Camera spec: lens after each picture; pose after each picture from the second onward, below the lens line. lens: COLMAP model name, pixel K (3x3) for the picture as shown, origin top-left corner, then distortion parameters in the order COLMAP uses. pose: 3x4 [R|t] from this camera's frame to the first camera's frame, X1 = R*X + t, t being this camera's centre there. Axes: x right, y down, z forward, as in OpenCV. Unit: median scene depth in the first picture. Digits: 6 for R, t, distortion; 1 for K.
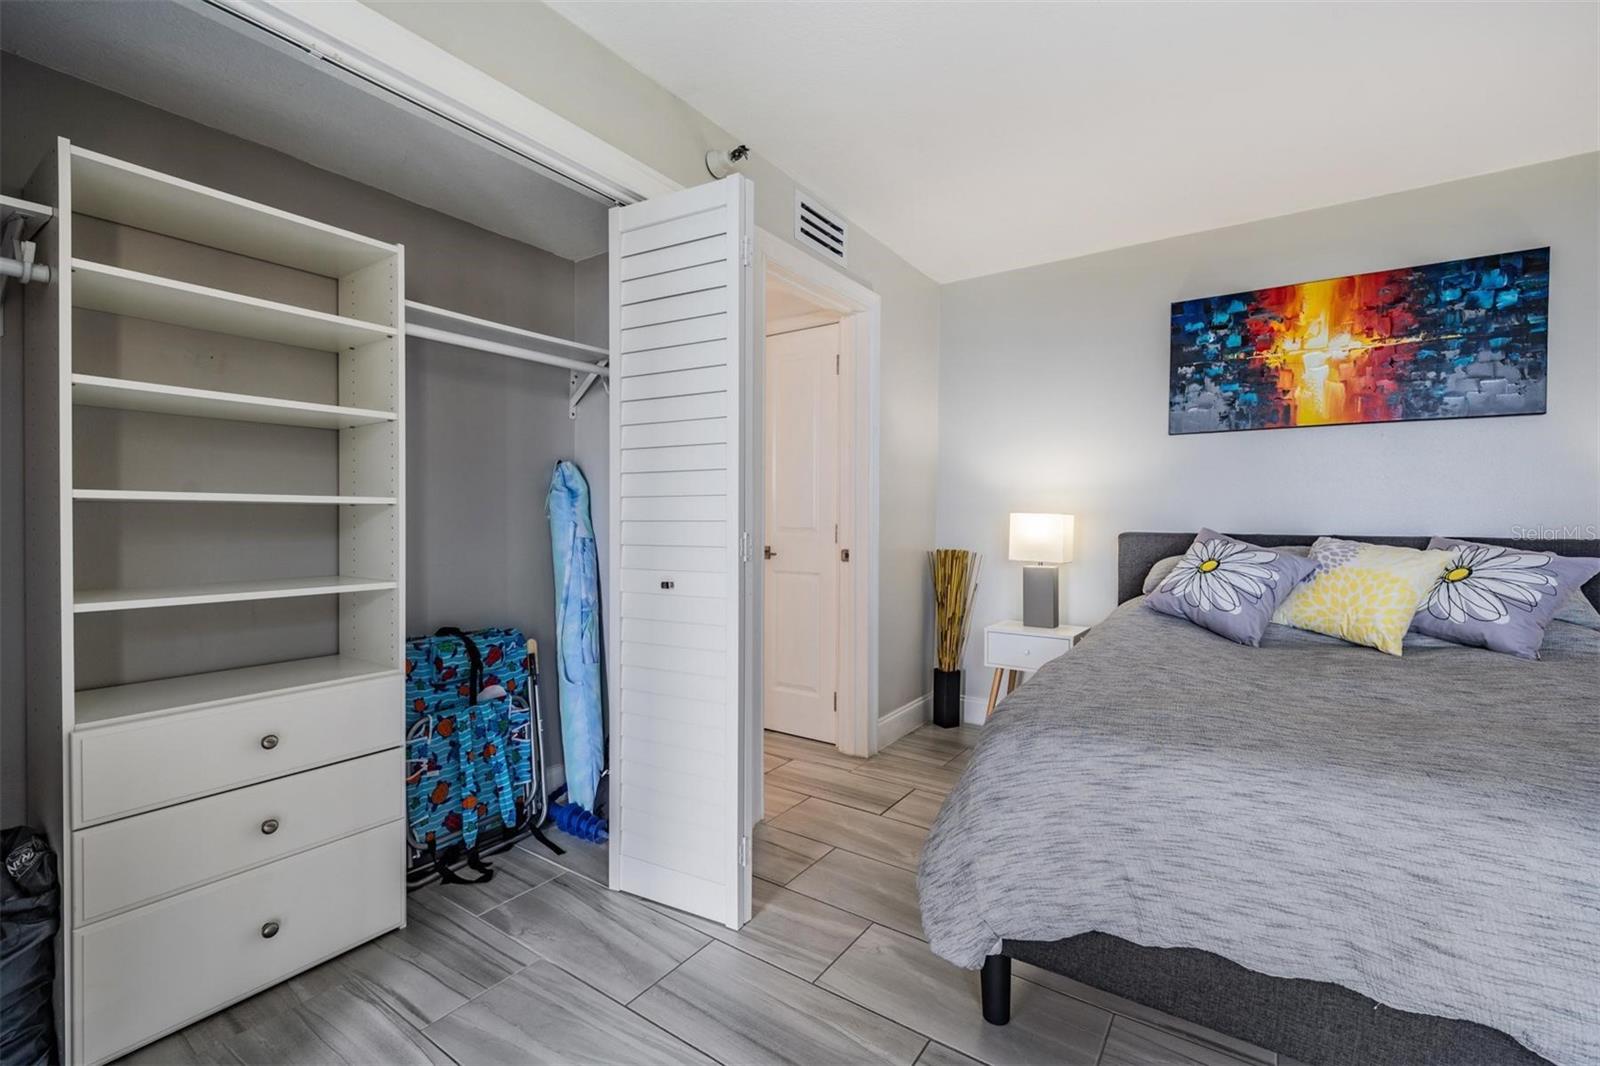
lens RADIAL K [[691.5, 0, 804.9], [0, 691.5, 520.9], [0, 0, 1]] dist [0.000545, -0.000016]
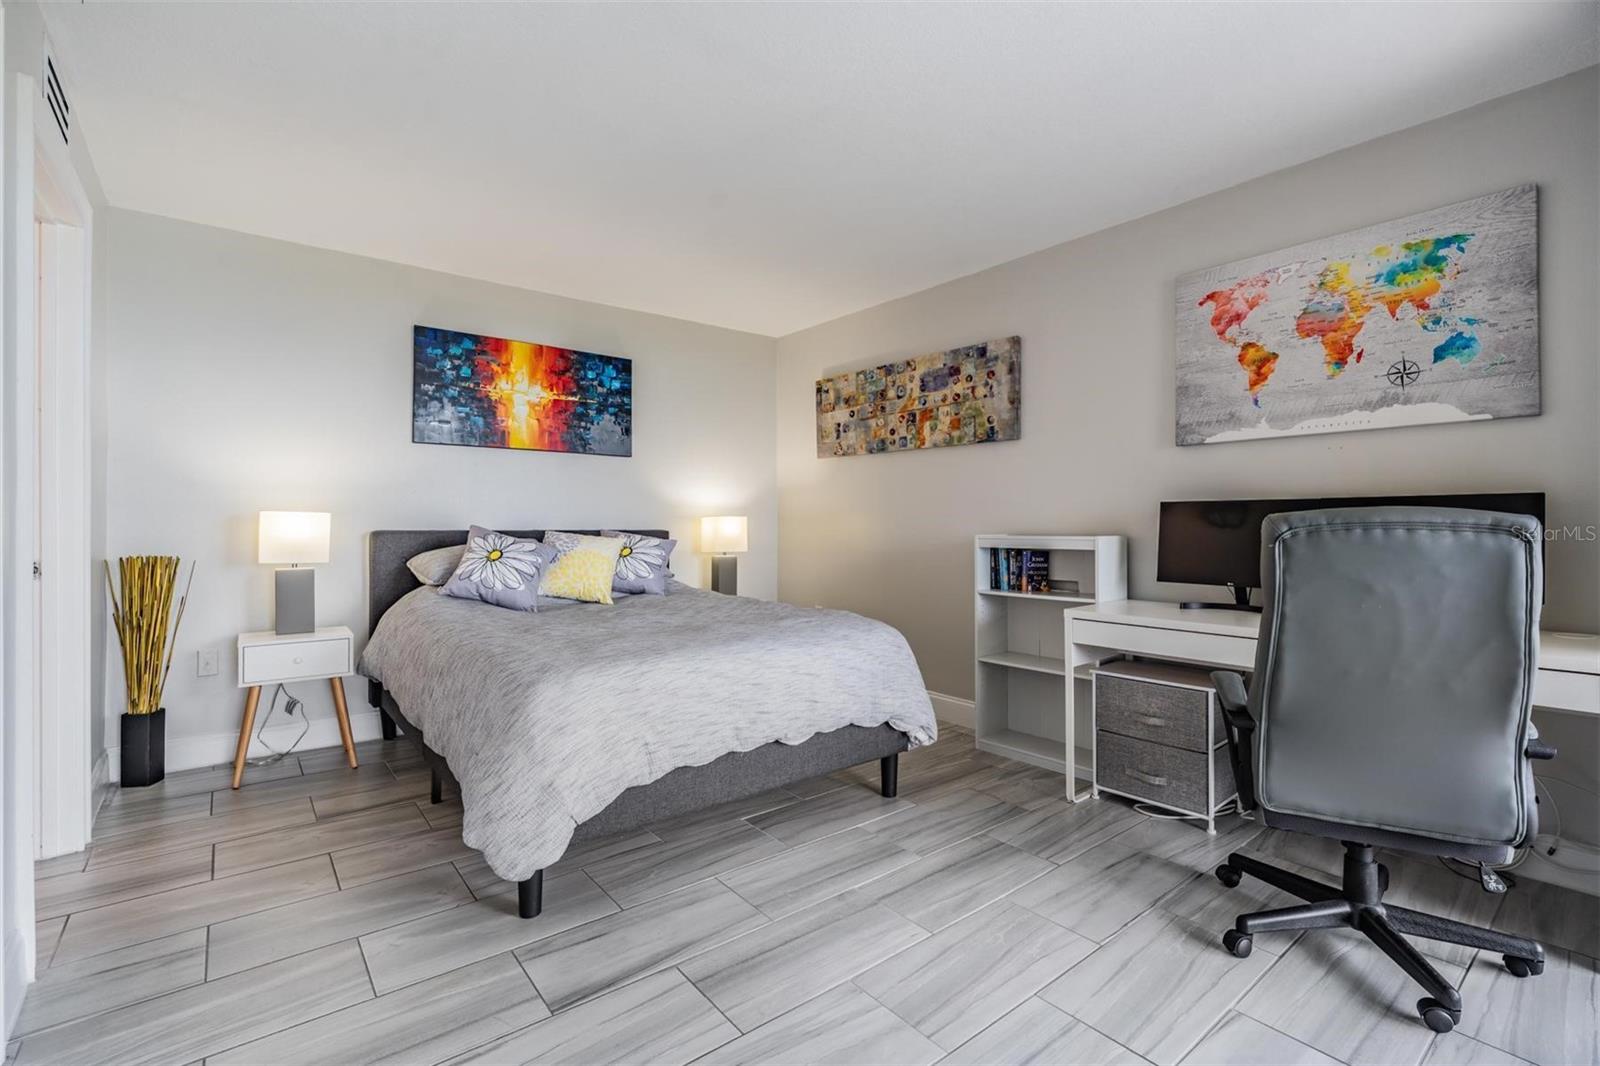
lens RADIAL K [[691.5, 0, 804.9], [0, 691.5, 520.9], [0, 0, 1]] dist [0.000545, -0.000016]
pose [[0.299338, -0.000176, 0.954147, -0.393905], [0.001728, 0.999998, -0.000358, 0.003405], [-0.954146, 0.001756, 0.299338, 0.075250]]
